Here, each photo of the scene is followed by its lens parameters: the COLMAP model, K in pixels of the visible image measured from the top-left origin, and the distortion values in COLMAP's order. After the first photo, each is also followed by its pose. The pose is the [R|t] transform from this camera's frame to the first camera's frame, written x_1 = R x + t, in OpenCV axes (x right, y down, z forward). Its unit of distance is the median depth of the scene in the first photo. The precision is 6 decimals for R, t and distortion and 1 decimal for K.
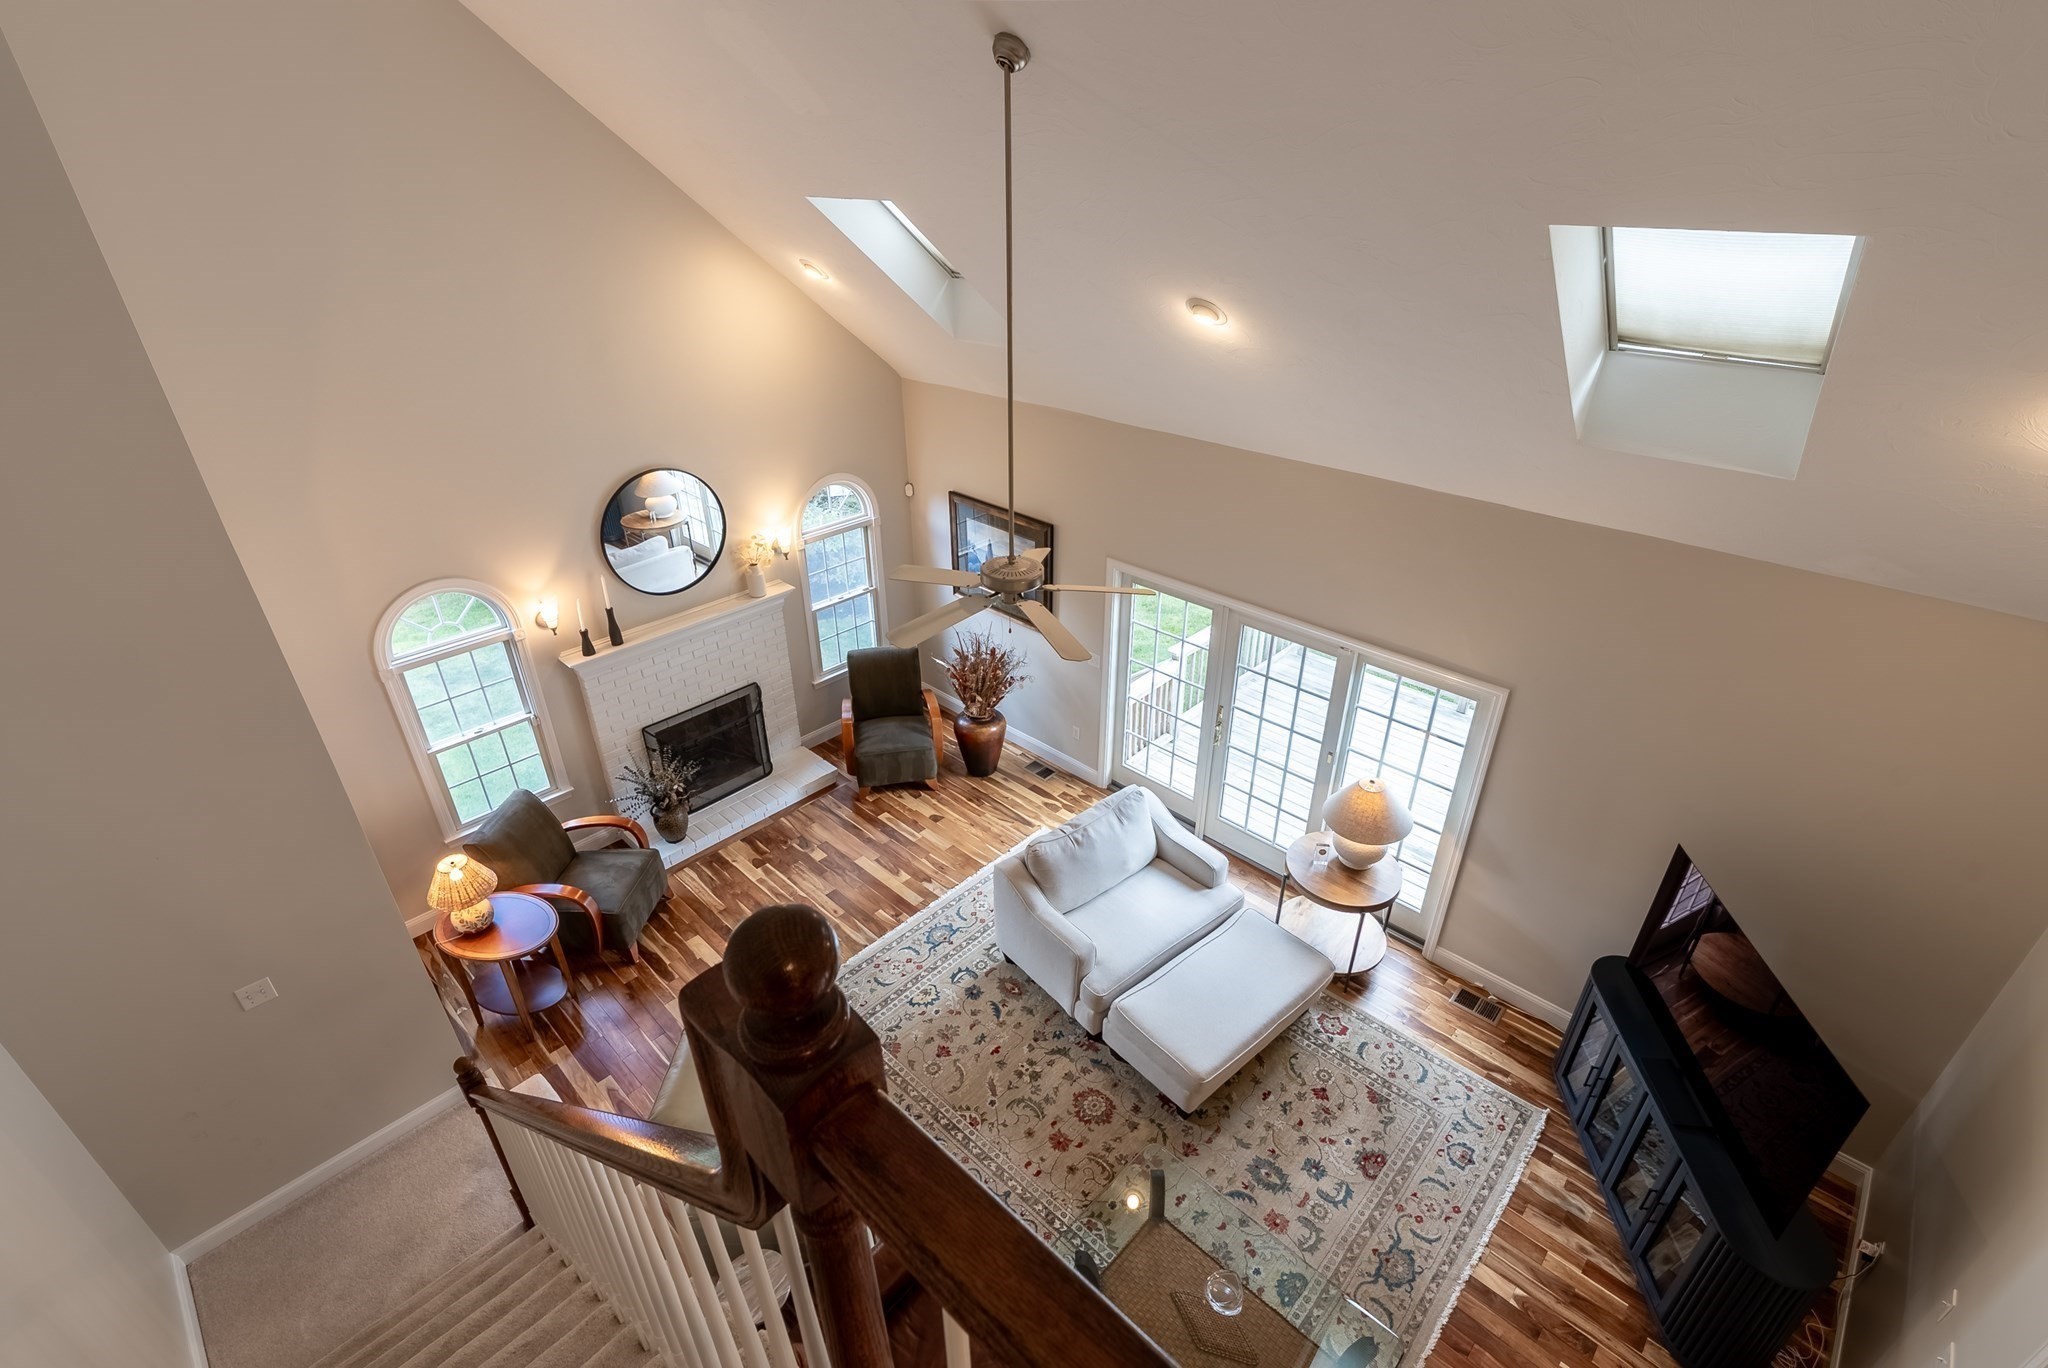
lens RADIAL K [[947.6, 0, 1030.2], [0, 947.6, 666.3], [0, 0, 1]] dist [-0.011569, 0.002577]
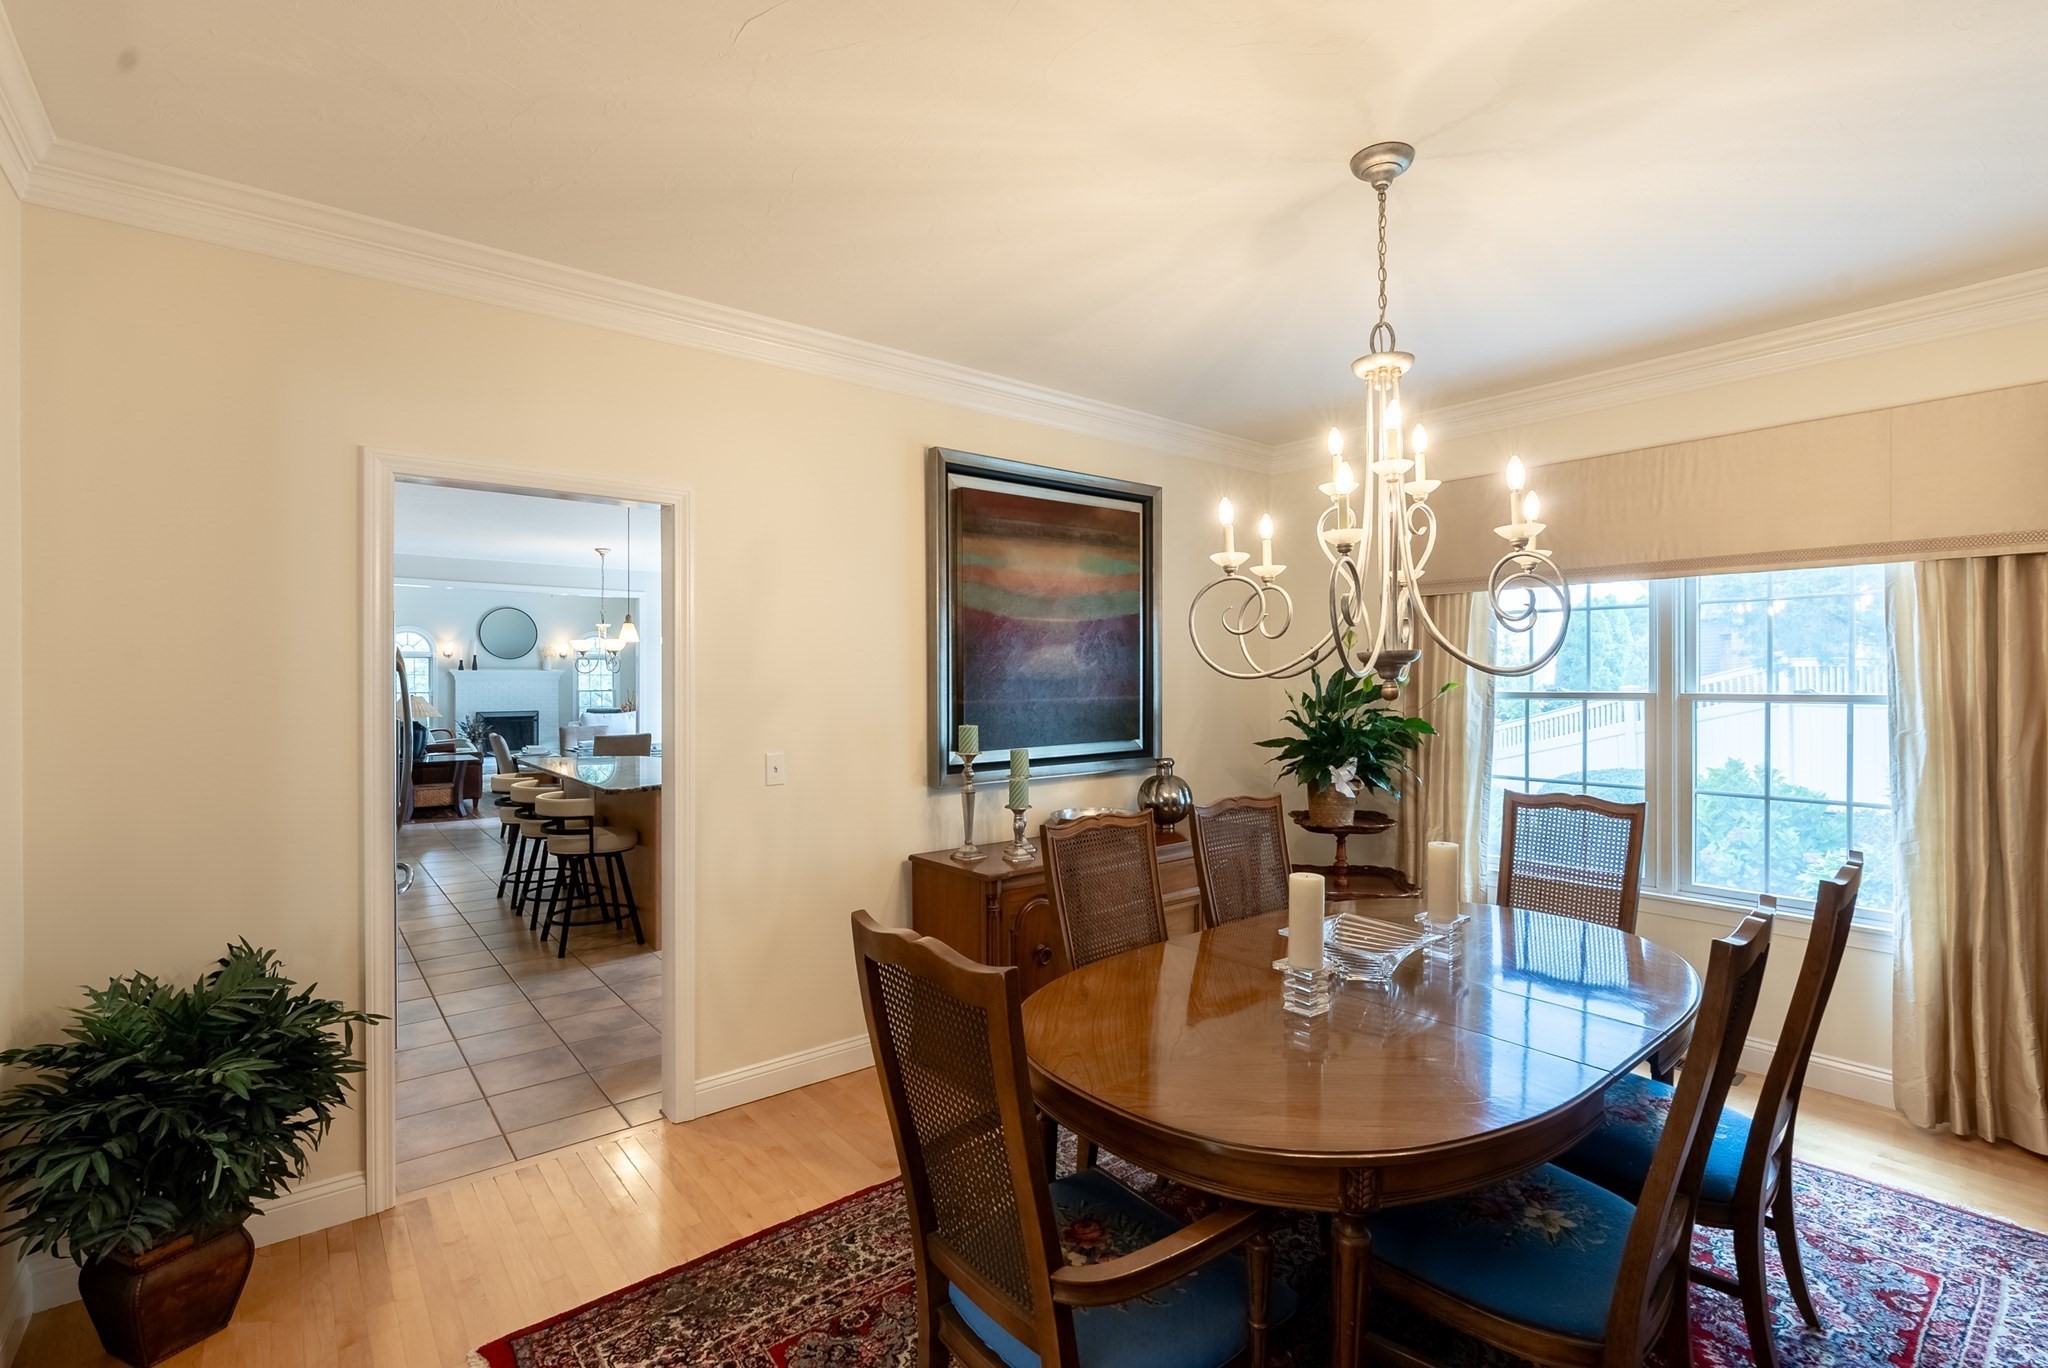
lens RADIAL K [[947.6, 0, 1032.5], [0, 947.6, 679.9], [0, 0, 1]] dist [-0.011569, 0.002577]
pose [[0.992154, 0.000332, -0.125022, 1.391192], [-0.060539, 0.876219, -0.478096, 1.154415], [0.109387, 0.481914, 0.869364, -1.018394]]
